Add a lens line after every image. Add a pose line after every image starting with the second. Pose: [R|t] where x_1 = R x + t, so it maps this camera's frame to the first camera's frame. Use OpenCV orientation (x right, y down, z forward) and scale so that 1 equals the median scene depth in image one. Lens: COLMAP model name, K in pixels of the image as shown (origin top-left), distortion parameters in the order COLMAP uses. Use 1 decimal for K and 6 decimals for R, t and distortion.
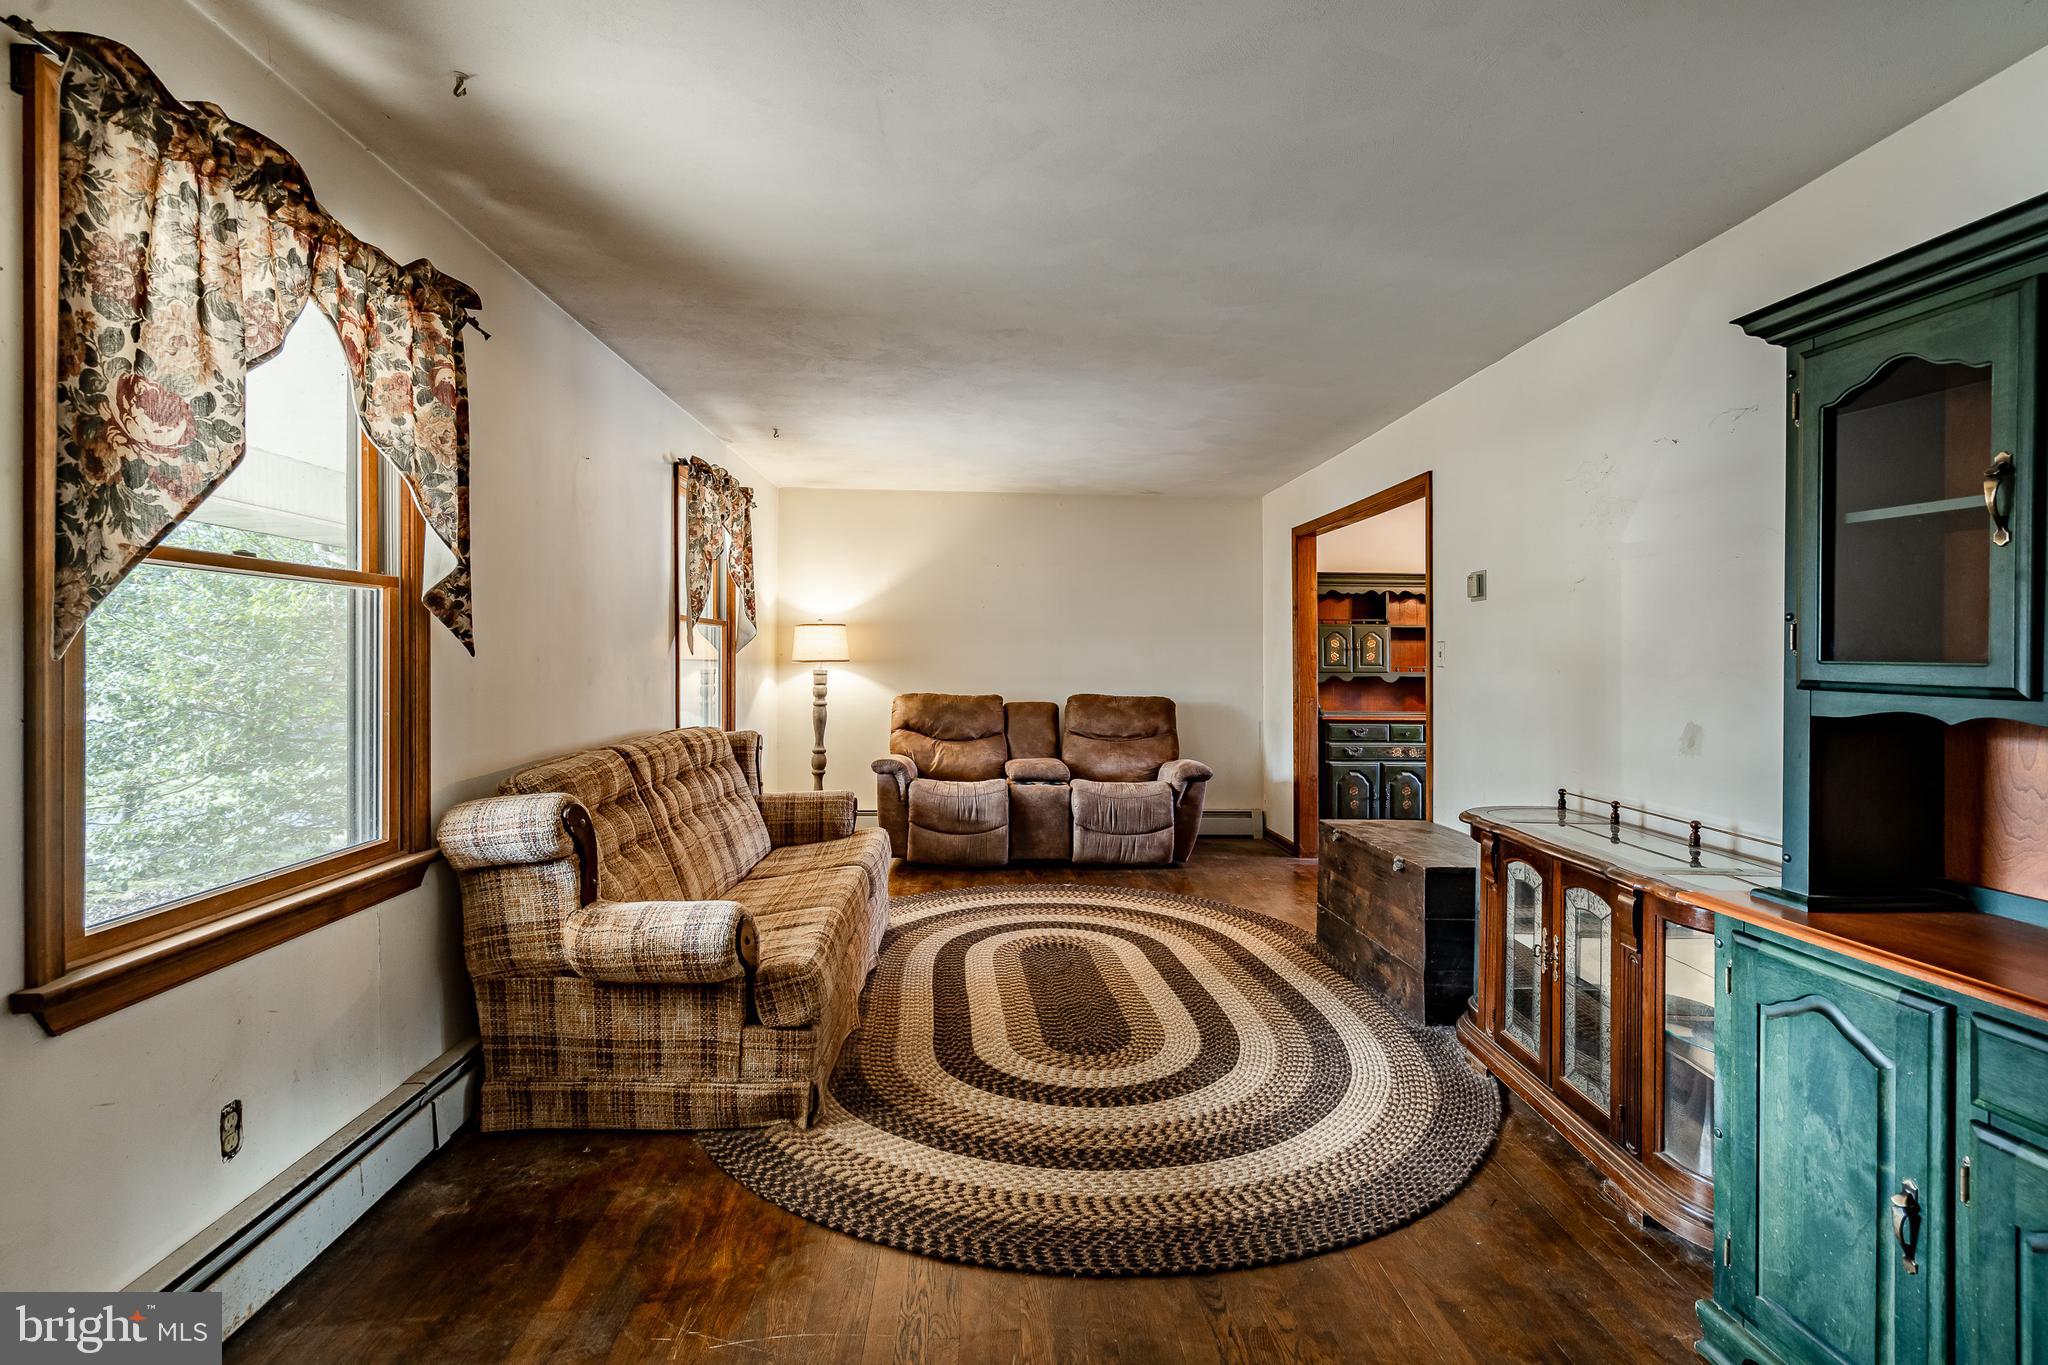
lens RADIAL K [[948.3, 0, 1015.6], [0, 948.3, 666.1], [0, 0, 1]] dist [-0.000478, 0.000466]
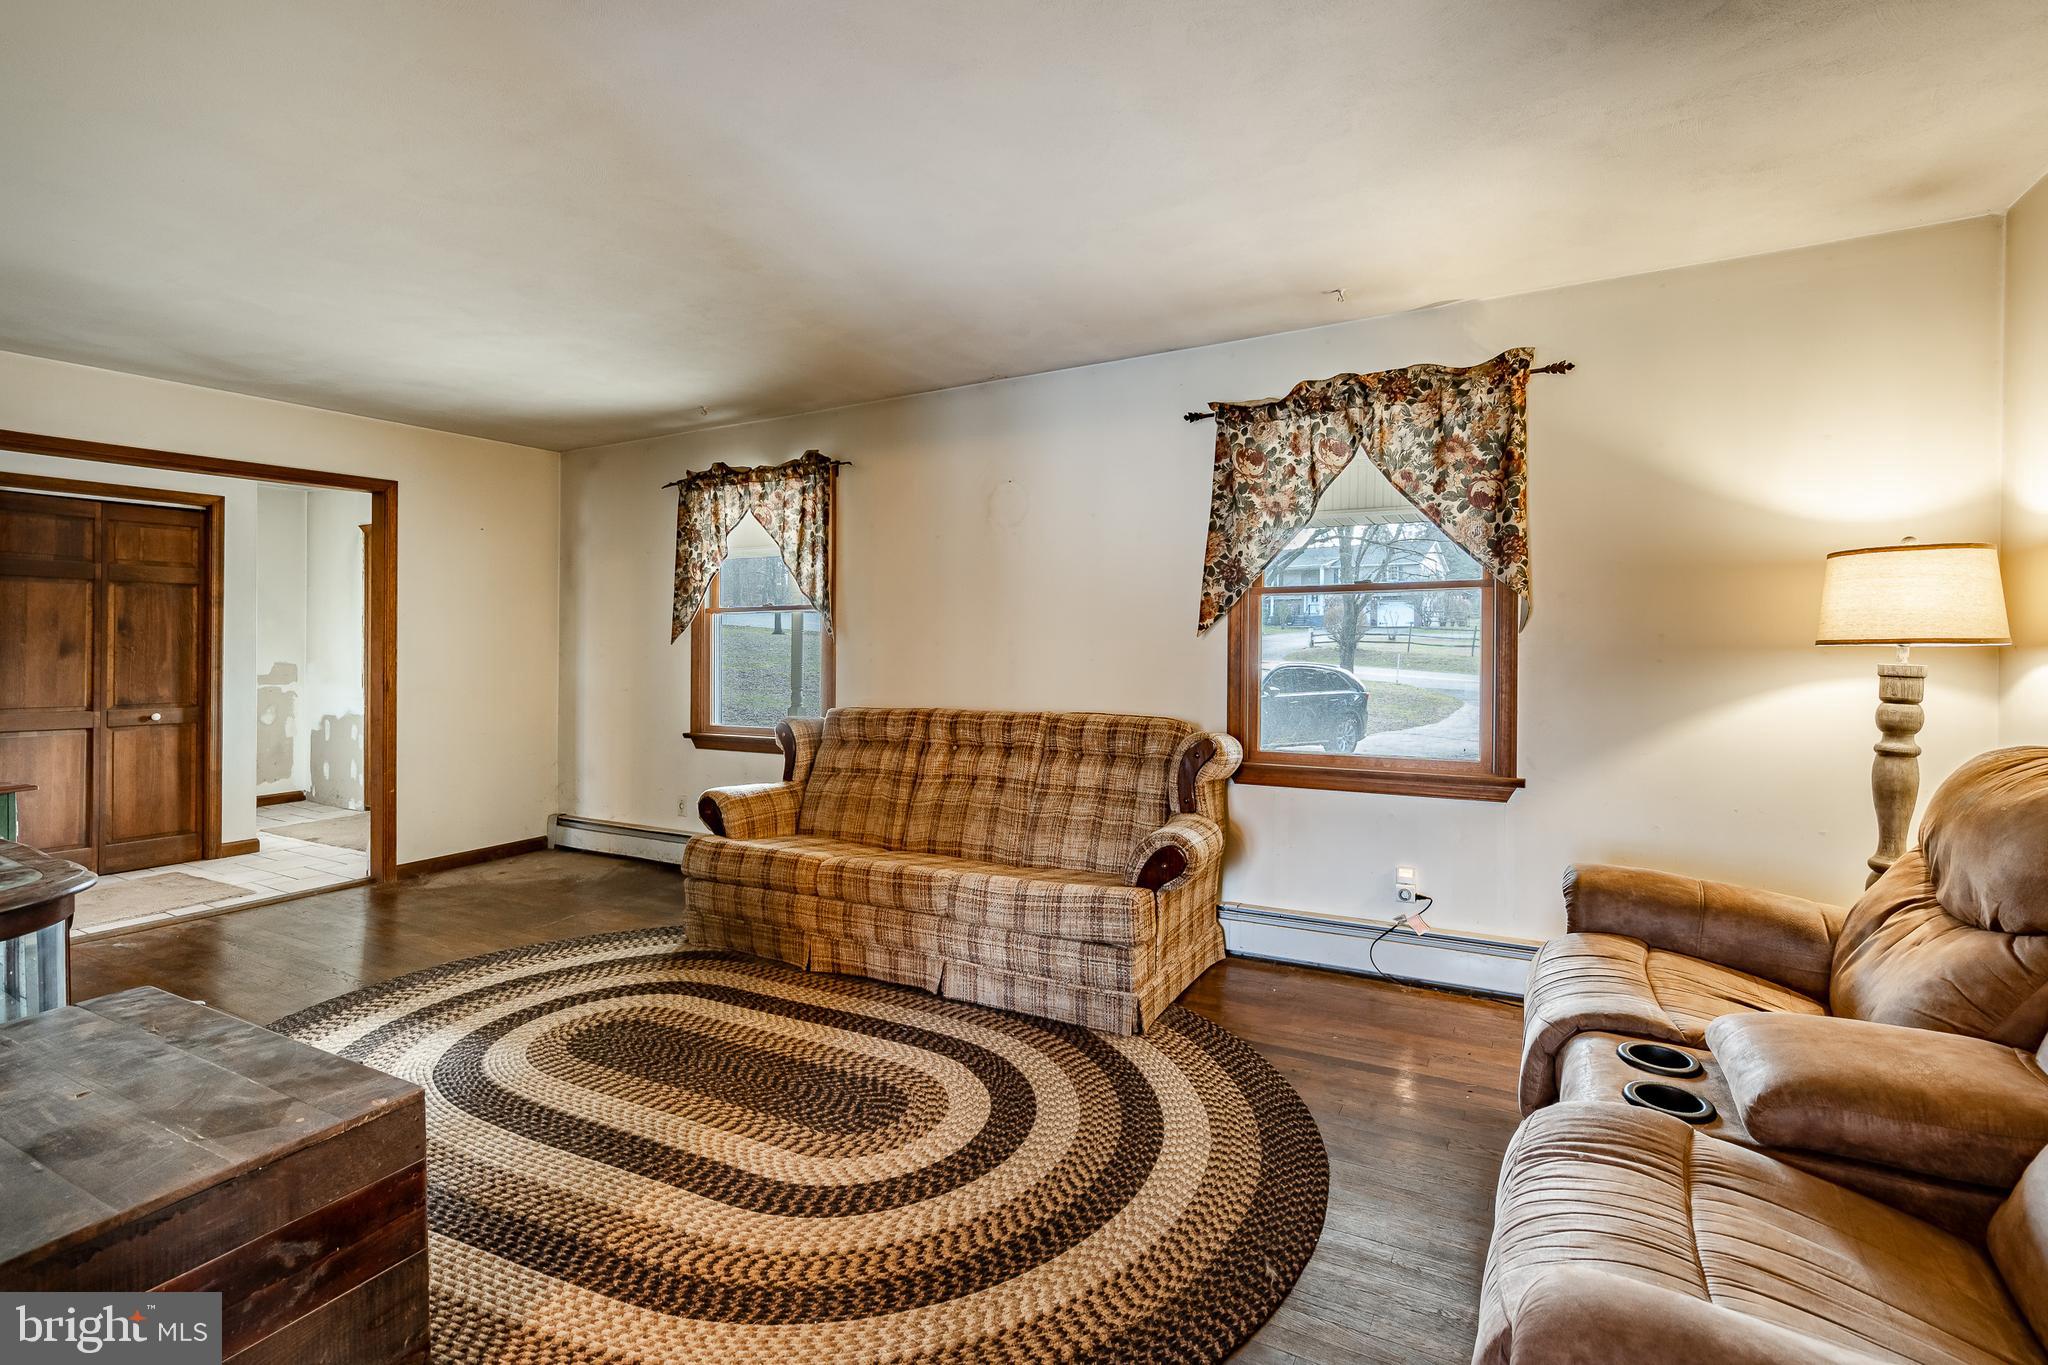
lens RADIAL K [[948.3, 0, 1014.0], [0, 948.3, 666.7], [0, 0, 1]] dist [-0.000478, 0.000466]
pose [[-0.524532, 0.012832, -0.851294, 0.400197], [-0.006363, 0.999799, 0.018991, 0.000085], [0.851367, 0.015378, -0.524345, 1.097338]]
